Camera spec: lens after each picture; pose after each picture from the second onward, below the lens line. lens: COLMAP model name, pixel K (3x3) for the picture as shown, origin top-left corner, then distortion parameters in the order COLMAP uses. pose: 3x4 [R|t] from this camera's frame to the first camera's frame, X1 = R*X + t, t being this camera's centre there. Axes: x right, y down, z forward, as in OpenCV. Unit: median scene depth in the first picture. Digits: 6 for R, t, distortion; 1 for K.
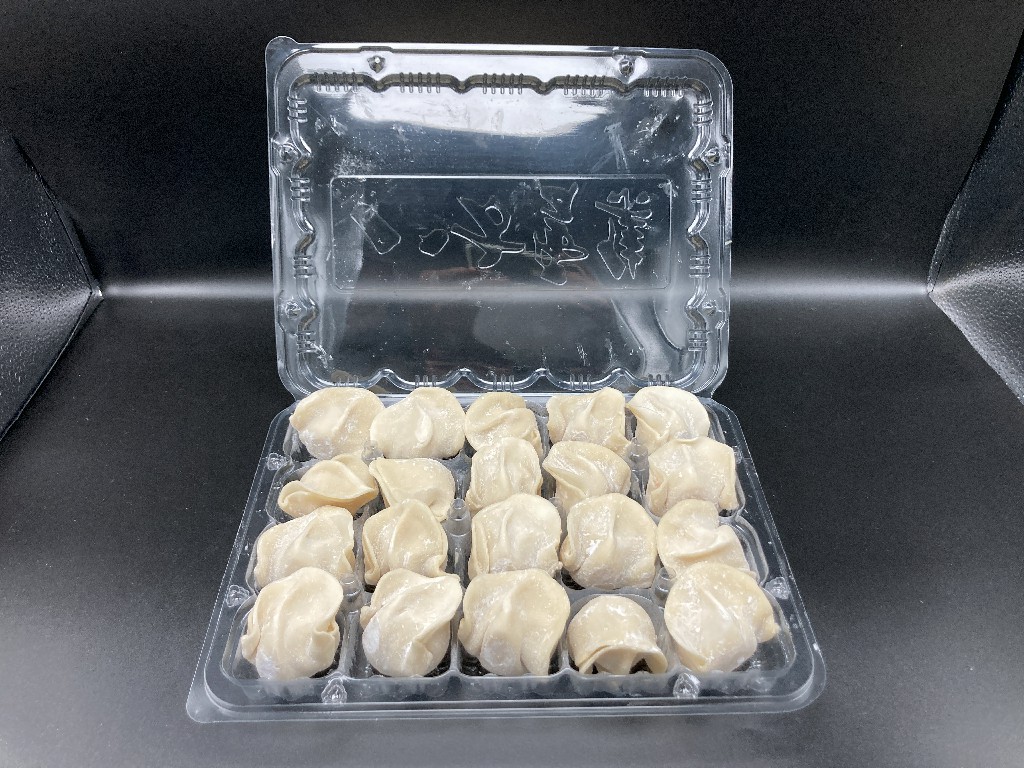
lens RADIAL K [[843.4, 0, 501.6], [0, 843.4, 382.7], [0, 0, 1]] dist [0.072424, -0.083018]
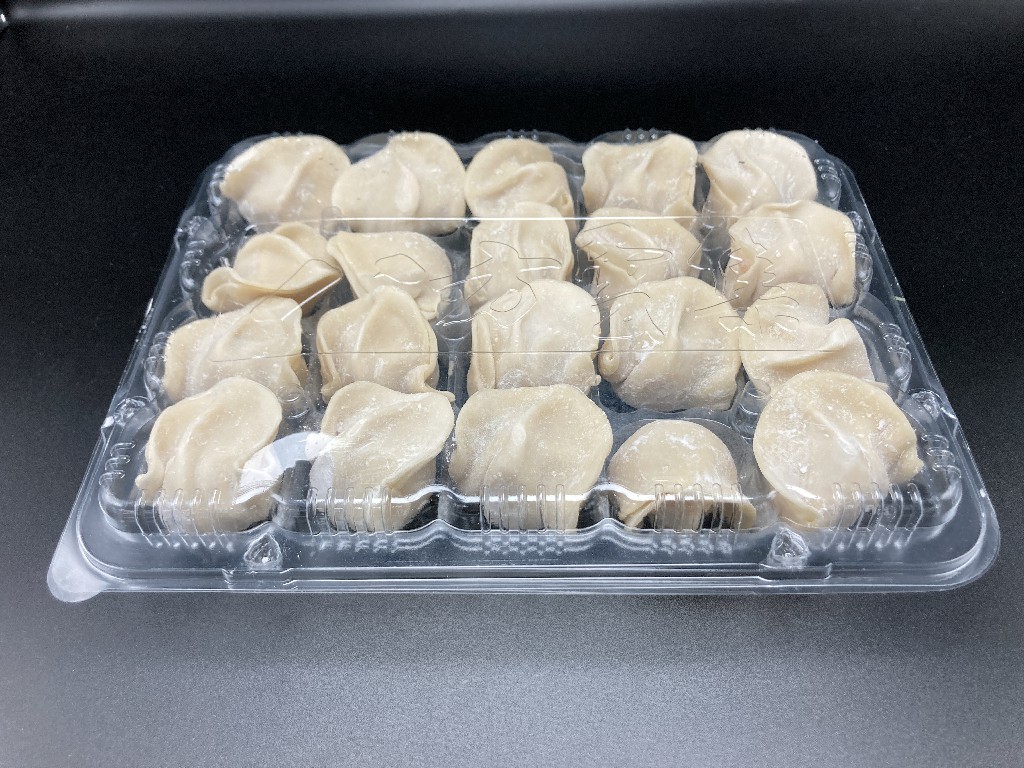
lens RADIAL K [[843.4, 0, 510.7], [0, 843.4, 387.4], [0, 0, 1]] dist [0.072424, -0.083018]
pose [[0.999521, 0.000303, -0.030931, 0.019056], [0.006107, 0.978337, 0.206928, 0.080561], [0.030324, -0.207018, 0.977867, 0.322346]]
